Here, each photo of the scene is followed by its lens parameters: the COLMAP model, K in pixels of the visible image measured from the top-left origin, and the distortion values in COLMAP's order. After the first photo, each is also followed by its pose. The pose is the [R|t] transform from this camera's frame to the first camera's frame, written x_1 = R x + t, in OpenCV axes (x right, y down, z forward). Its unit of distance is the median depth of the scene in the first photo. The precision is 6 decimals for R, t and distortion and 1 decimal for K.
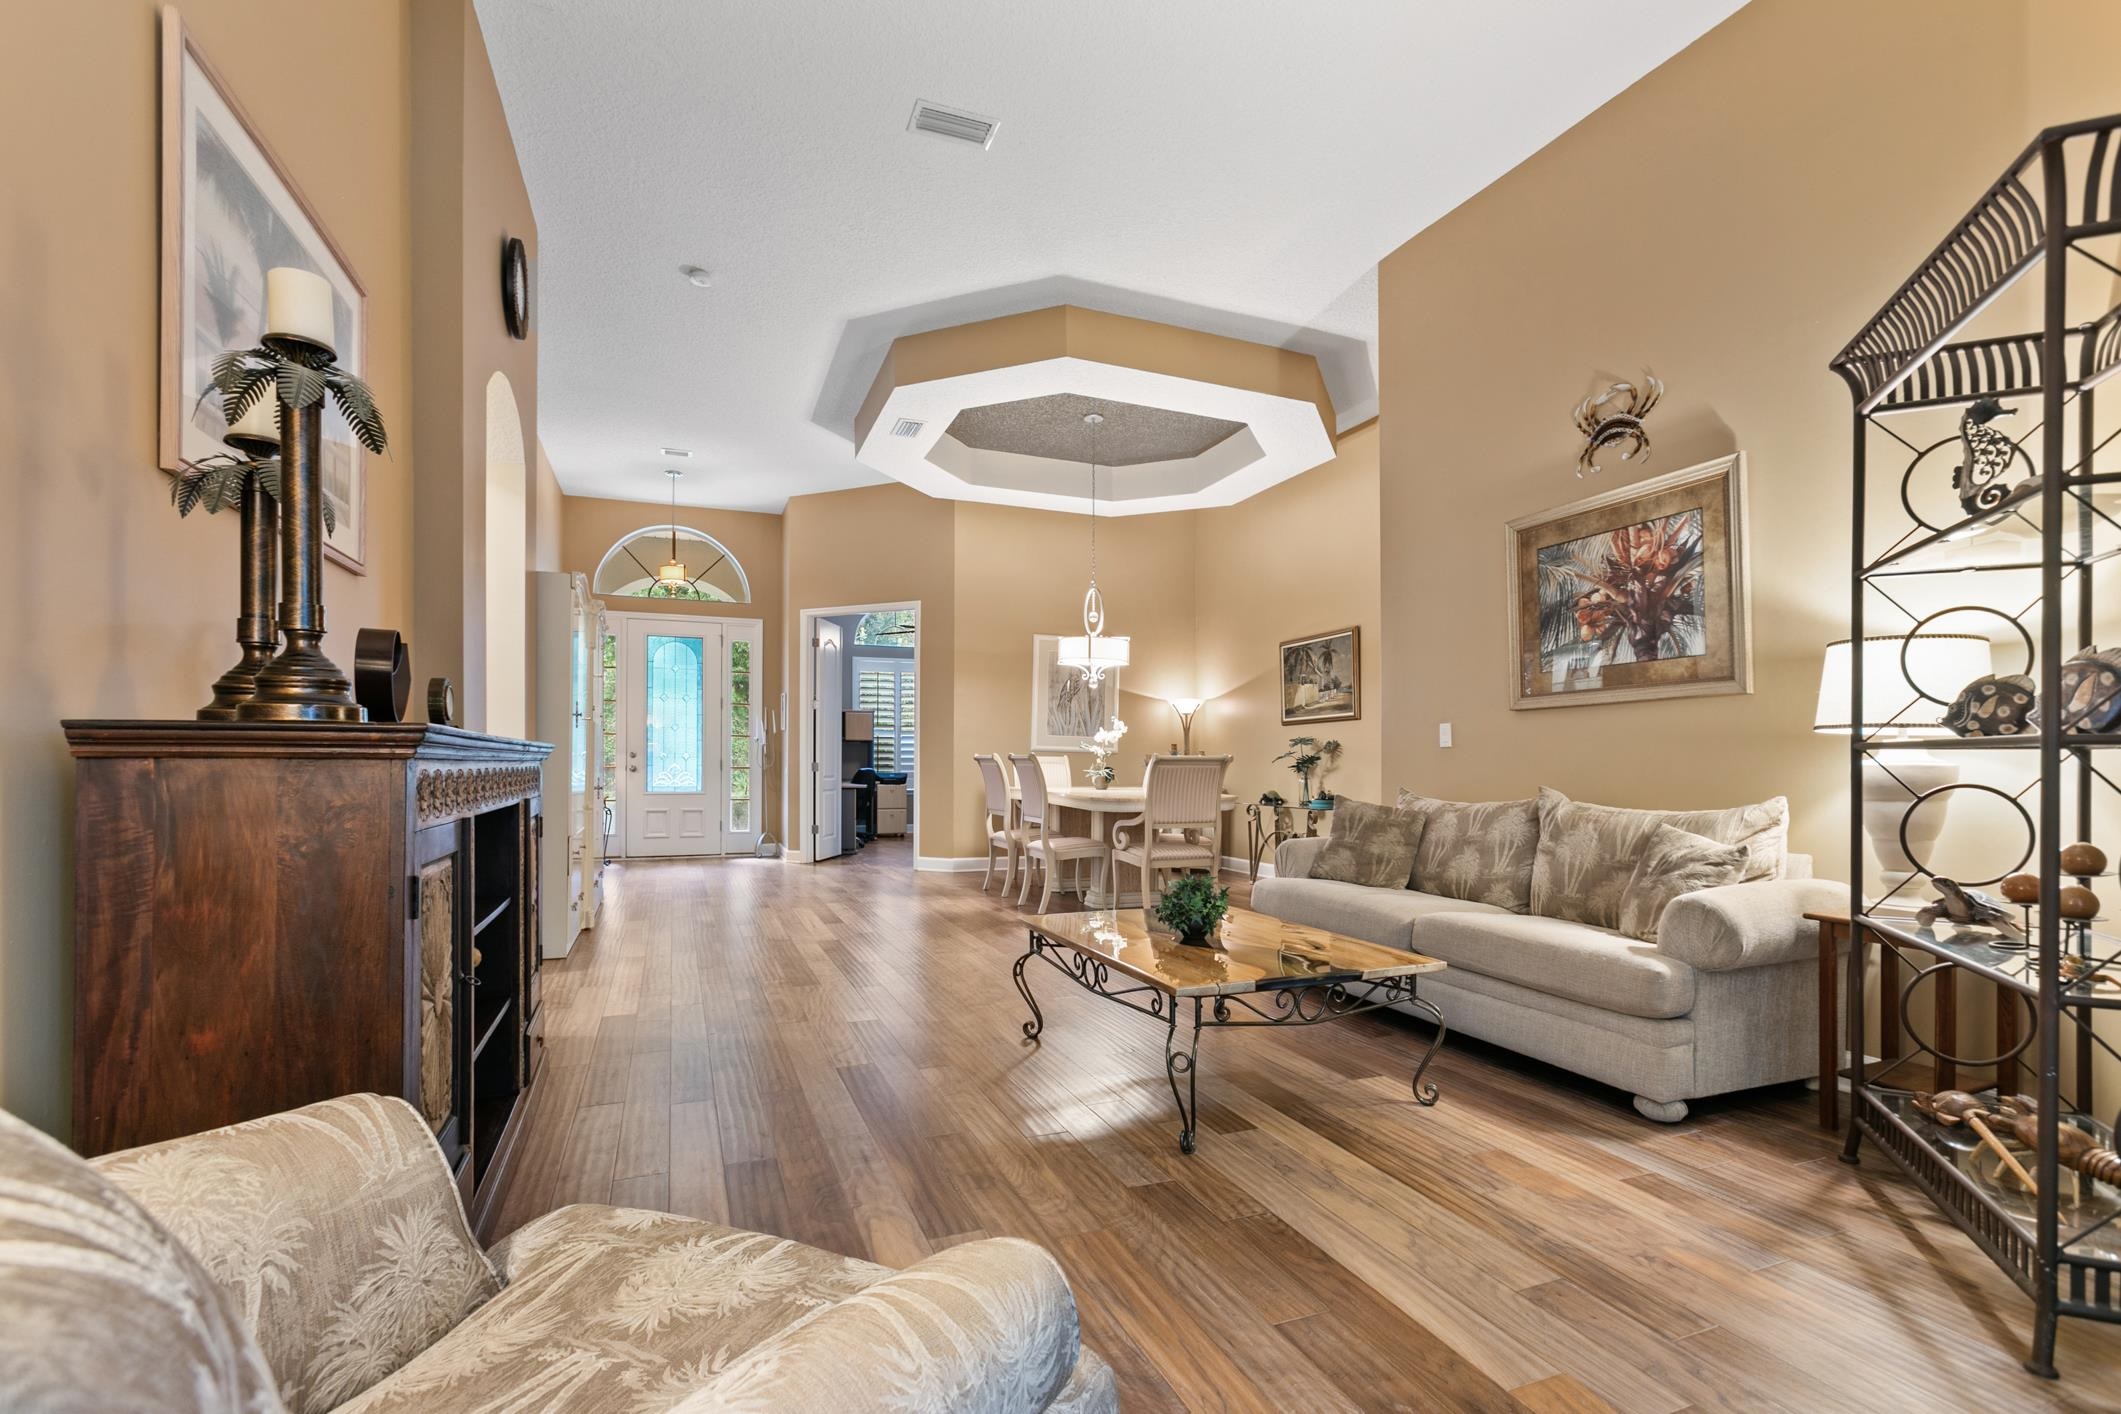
lens RADIAL K [[949.8, 0, 1061.2], [0, 949.8, 759.2], [0, 0, 1]] dist [-0.004961, 0.004101]
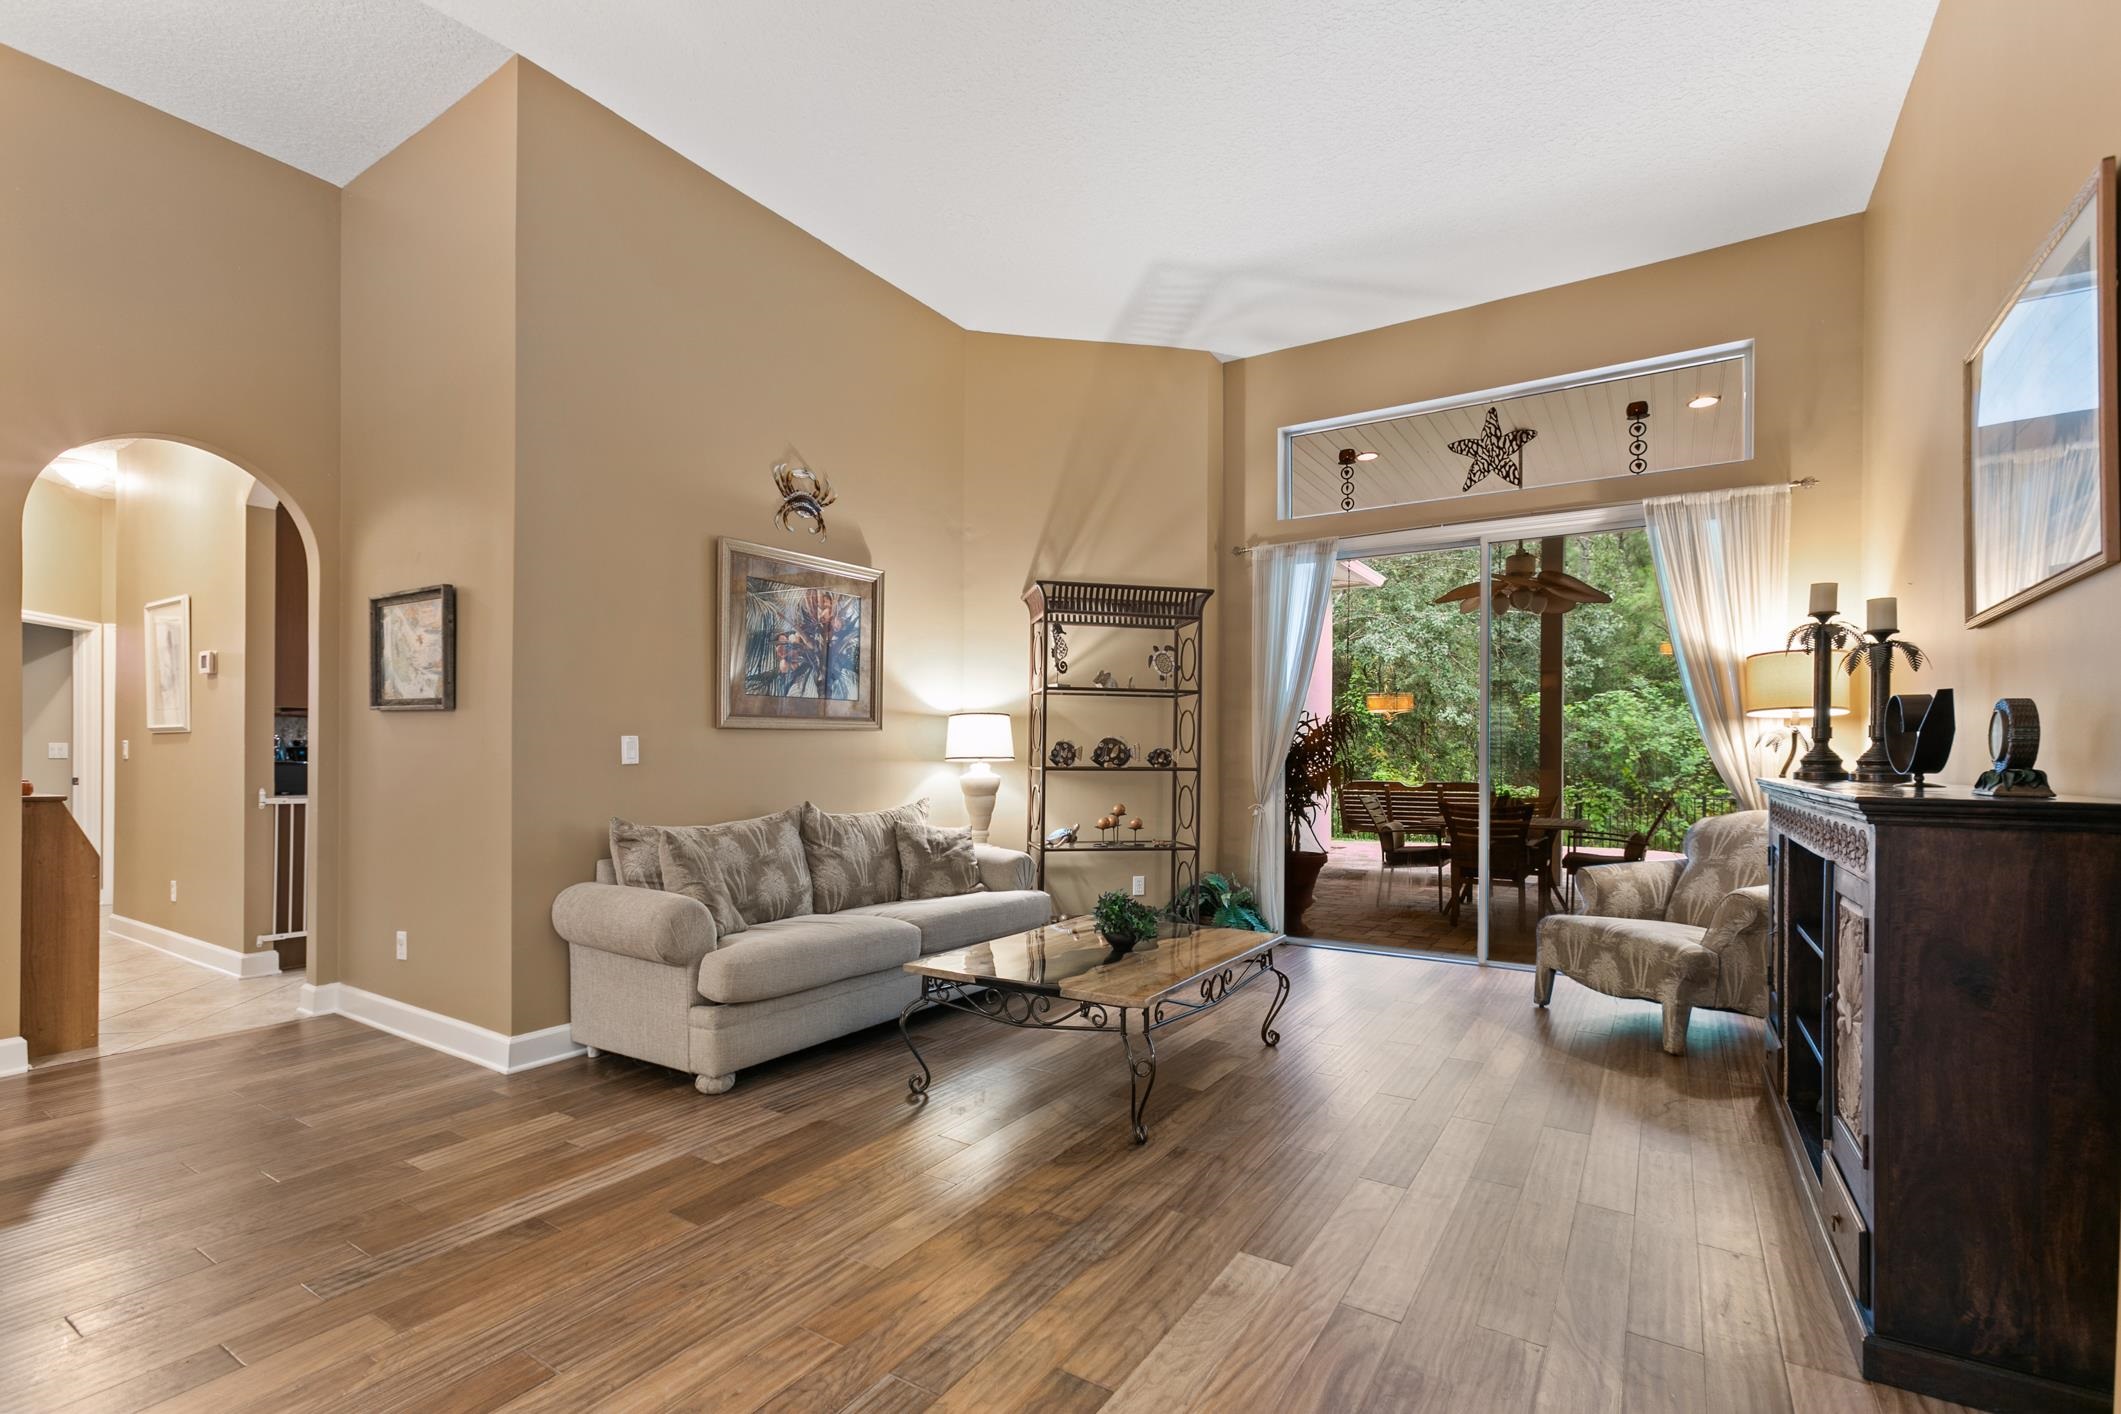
lens RADIAL K [[949.8, 0, 1068.0], [0, 949.8, 753.9], [0, 0, 1]] dist [-0.004961, 0.004101]
pose [[-0.577272, -0.005047, 0.816536, -0.607598], [-0.008654, 0.999963, 0.000062, -0.030952], [-0.816506, -0.007031, -0.577294, 1.431046]]
